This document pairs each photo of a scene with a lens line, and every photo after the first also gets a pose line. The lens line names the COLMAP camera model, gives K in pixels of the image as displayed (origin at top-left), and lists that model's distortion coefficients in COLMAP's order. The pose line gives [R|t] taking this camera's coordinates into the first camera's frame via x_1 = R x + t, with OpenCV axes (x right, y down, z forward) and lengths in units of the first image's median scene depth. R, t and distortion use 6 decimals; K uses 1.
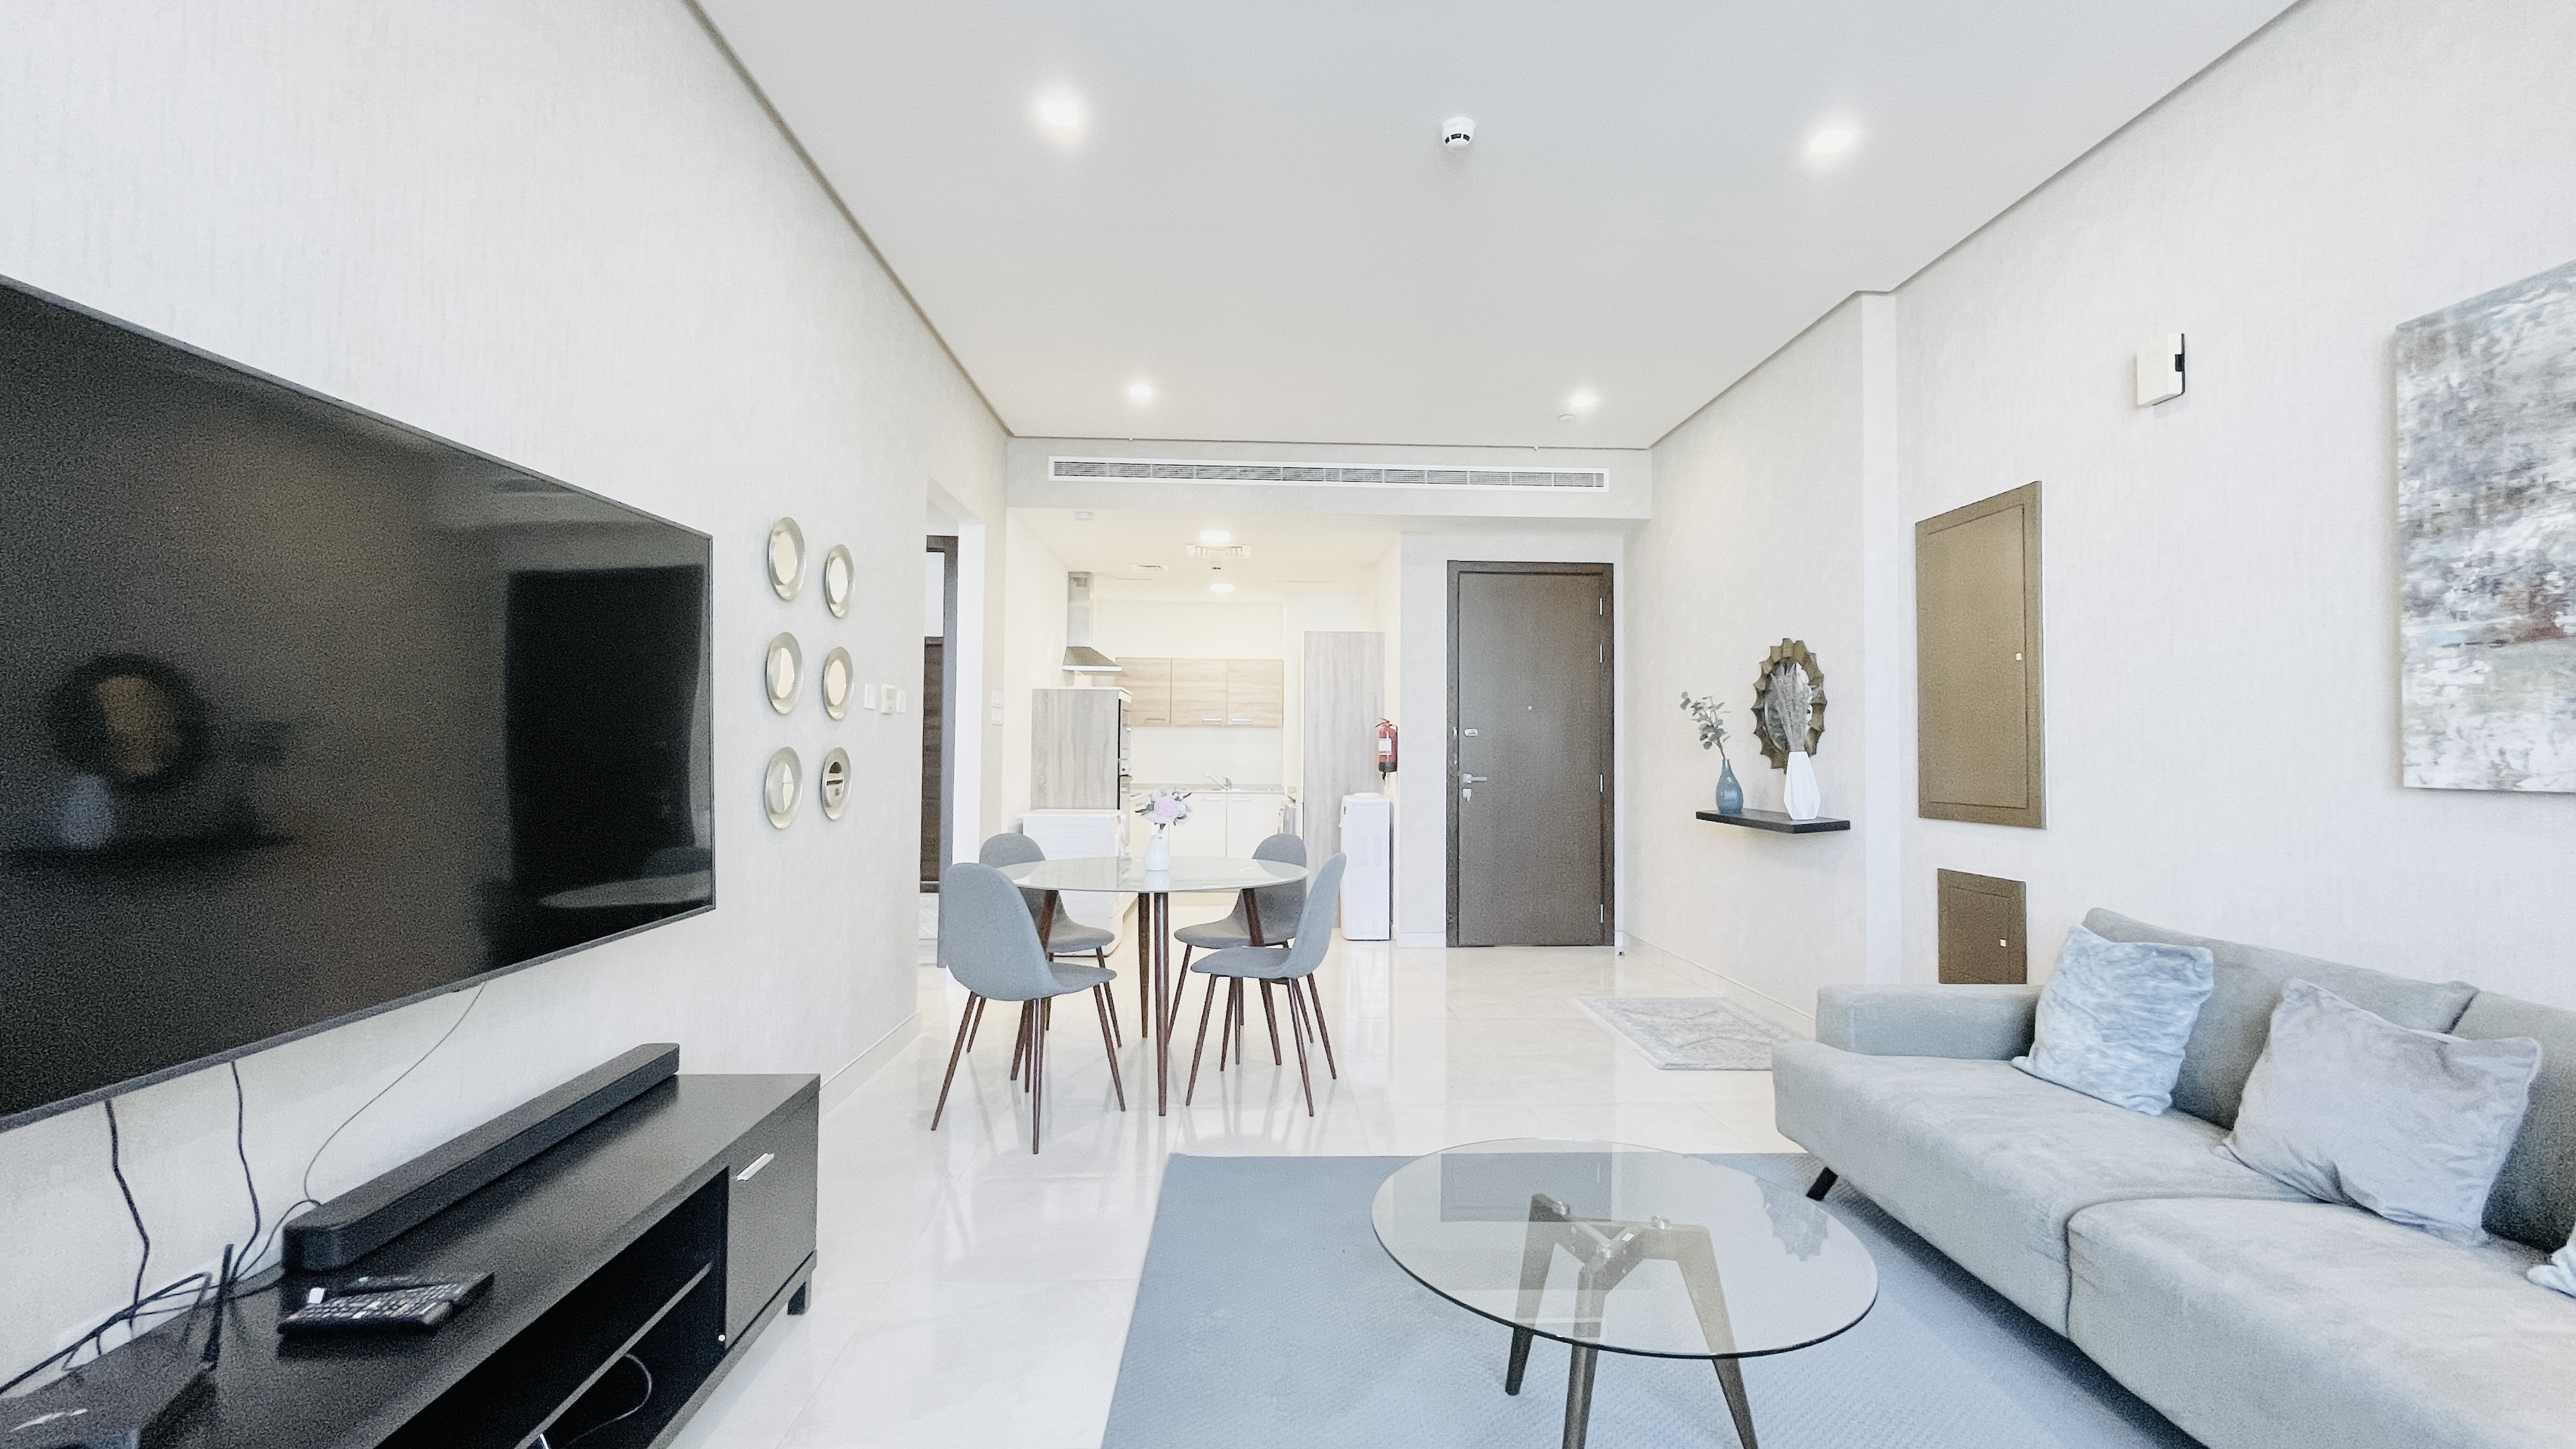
lens RADIAL K [[1063.5, 0, 1286.4], [0, 1063.5, 729.0], [0, 0, 1]] dist [-0.001123, -0.000032]
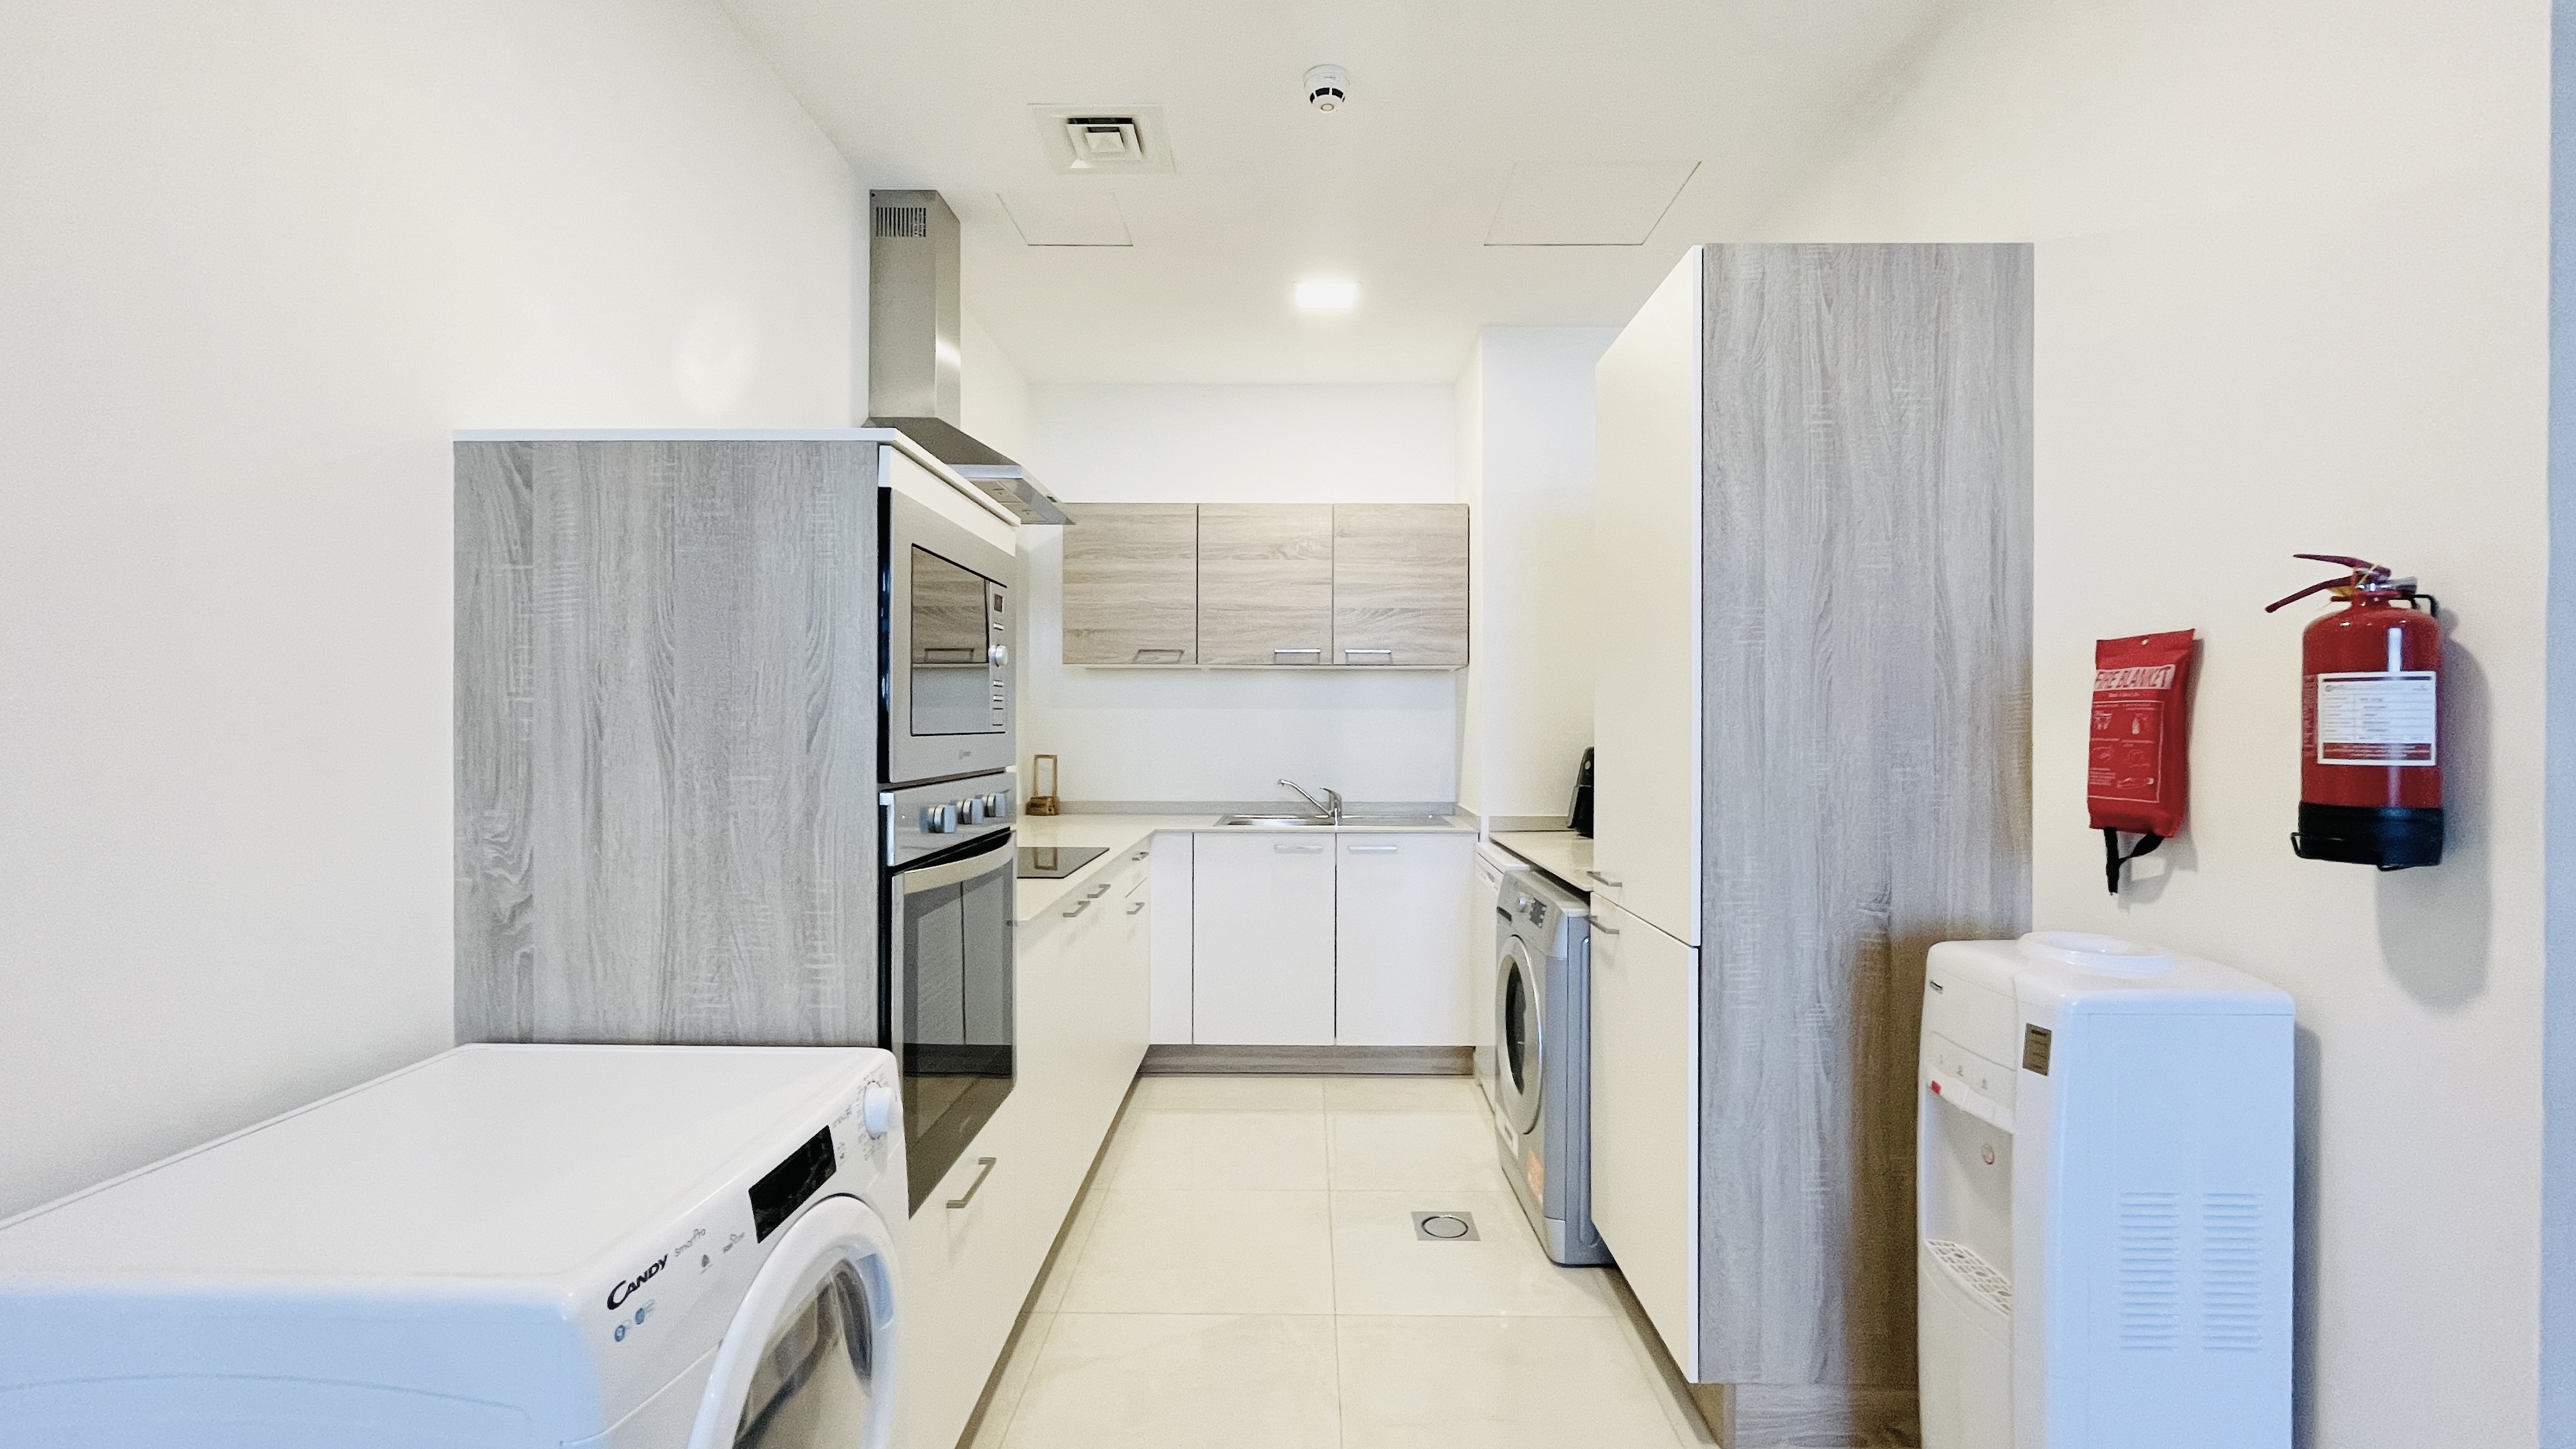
lens RADIAL K [[1063.5, 0, 1290.1], [0, 1063.5, 722.0], [0, 0, 1]] dist [-0.001123, -0.000032]
pose [[0.998645, -0.005691, -0.051731, -0.086837], [0.006928, 0.999694, 0.023767, 0.014416], [0.051579, -0.024093, 0.998378, 0.996022]]
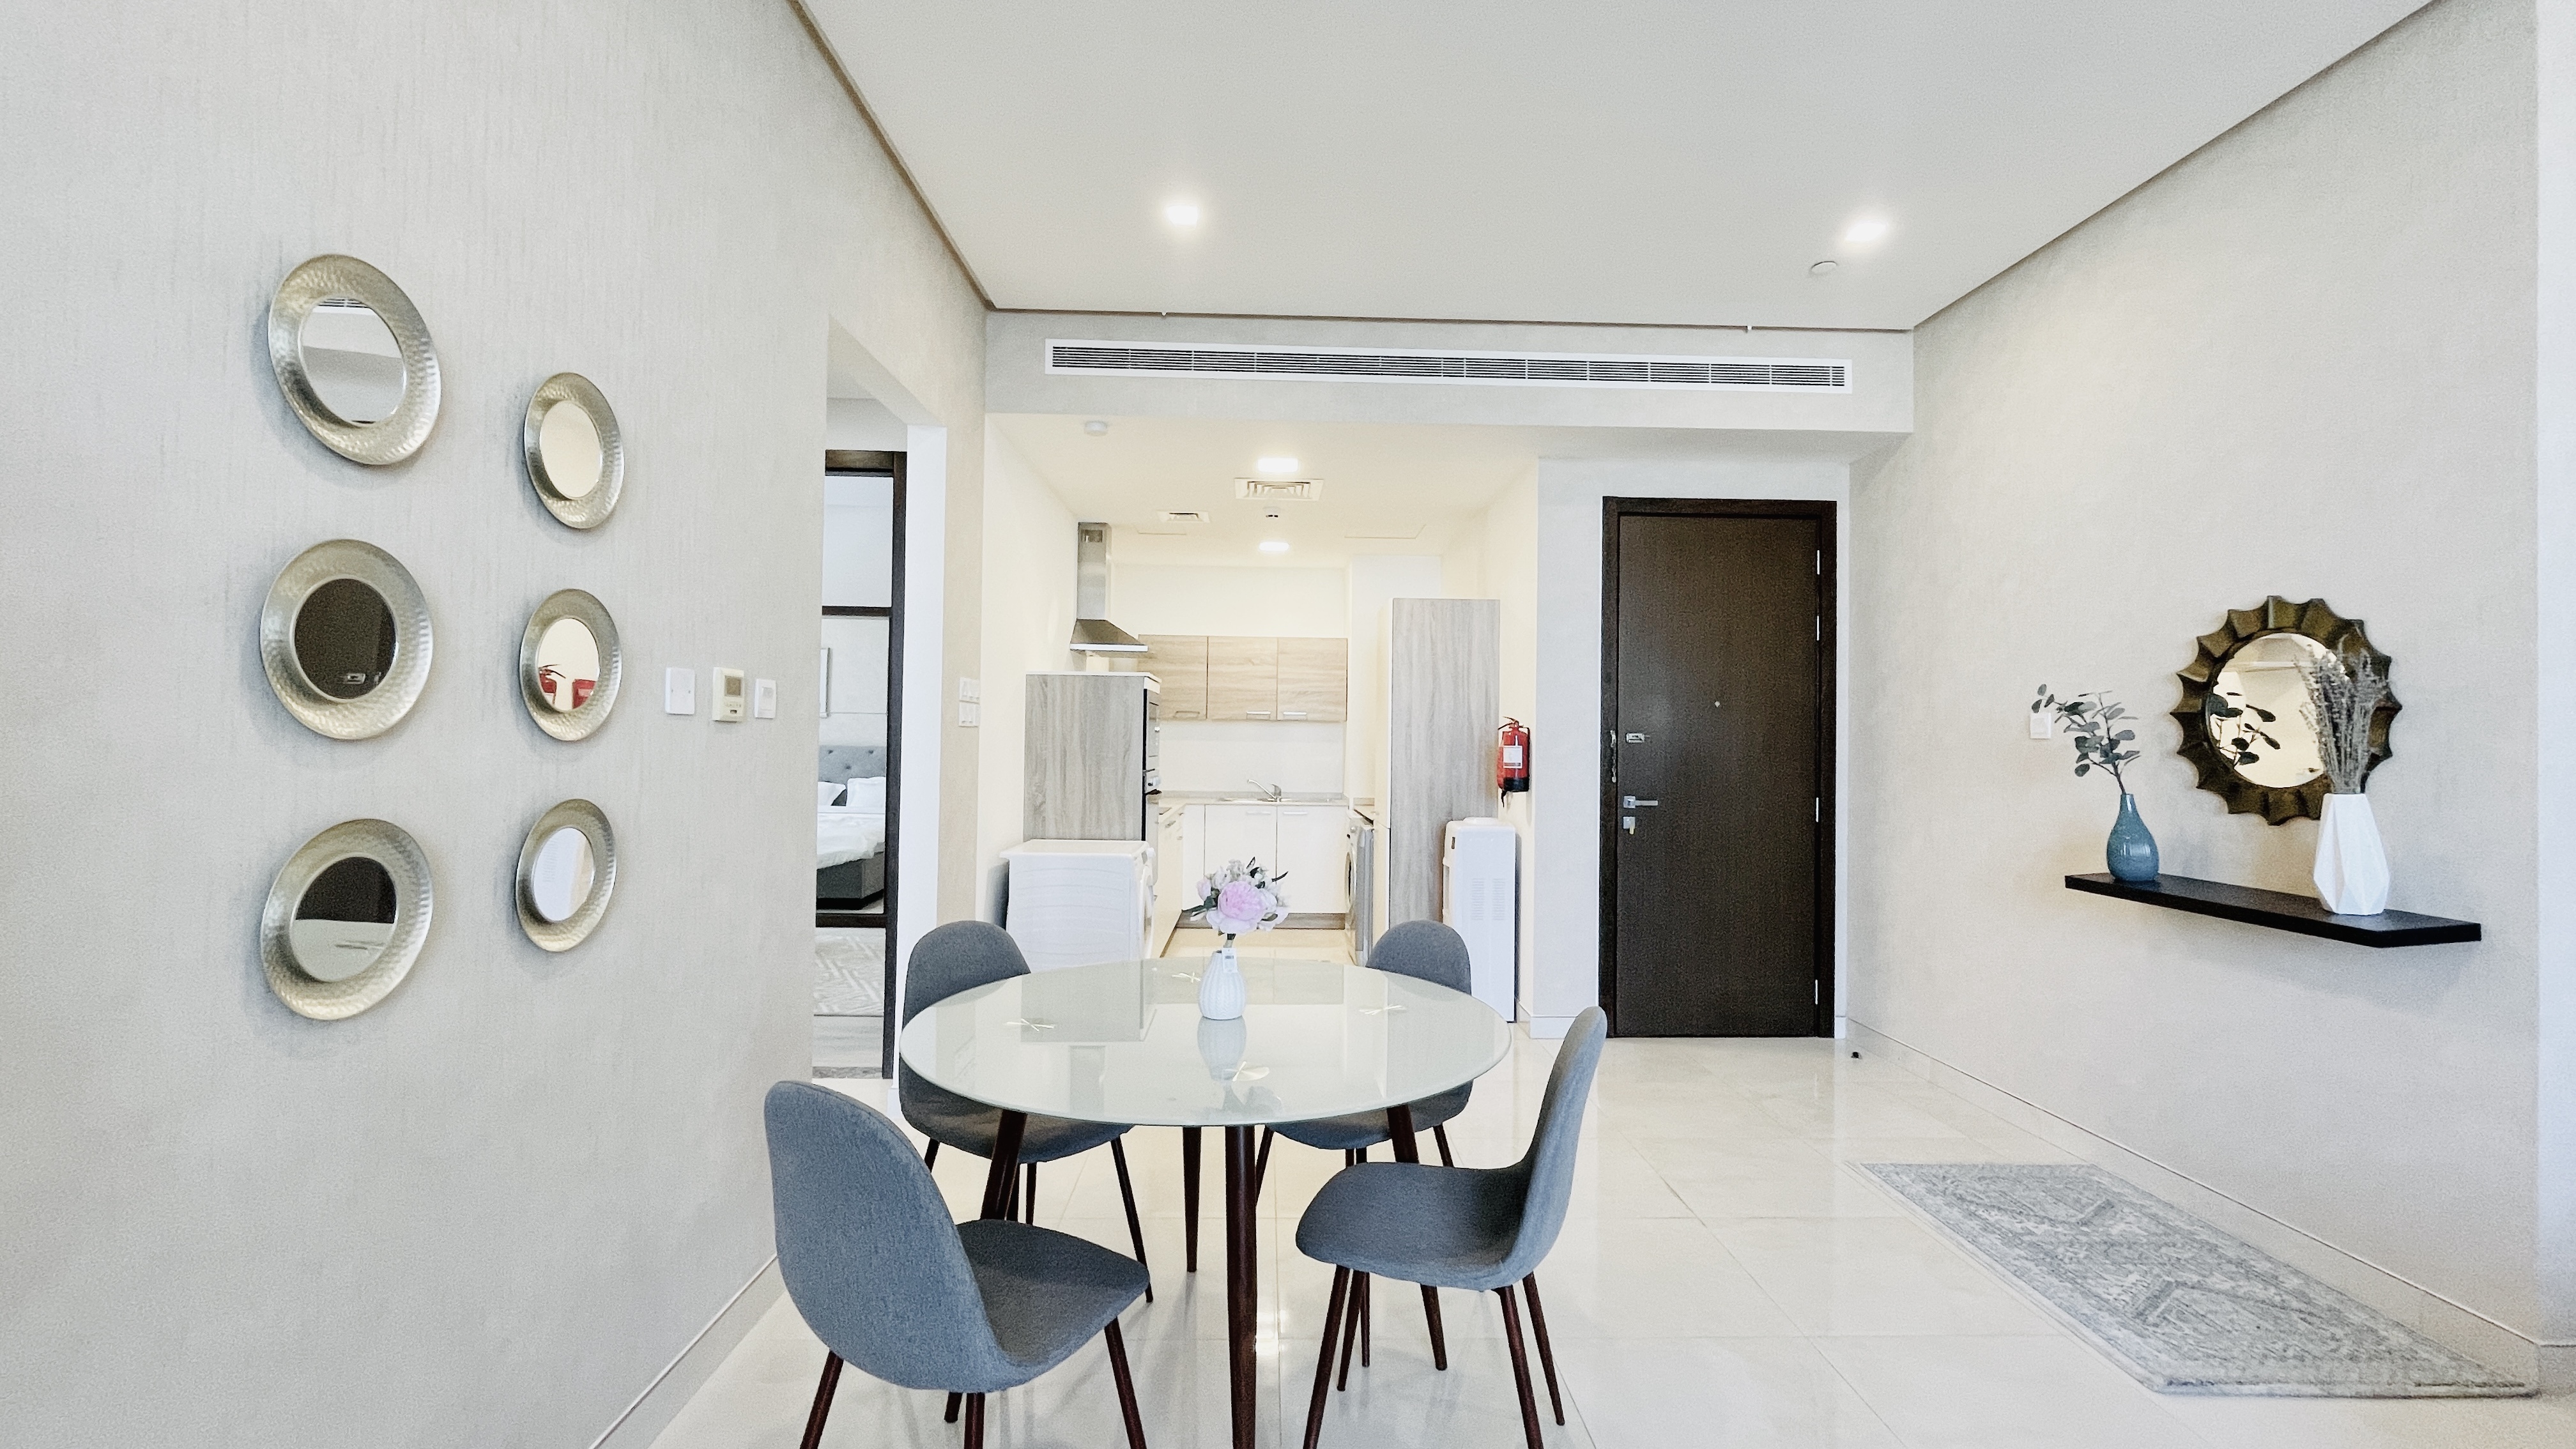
lens RADIAL K [[1063.5, 0, 1291.9], [0, 1063.5, 727.1], [0, 0, 1]] dist [-0.001123, -0.000032]
pose [[0.999904, 0.004663, -0.013069, -0.057715], [-0.004496, 0.999909, 0.012750, -0.014446], [0.013127, -0.012690, 0.999833, 0.335885]]
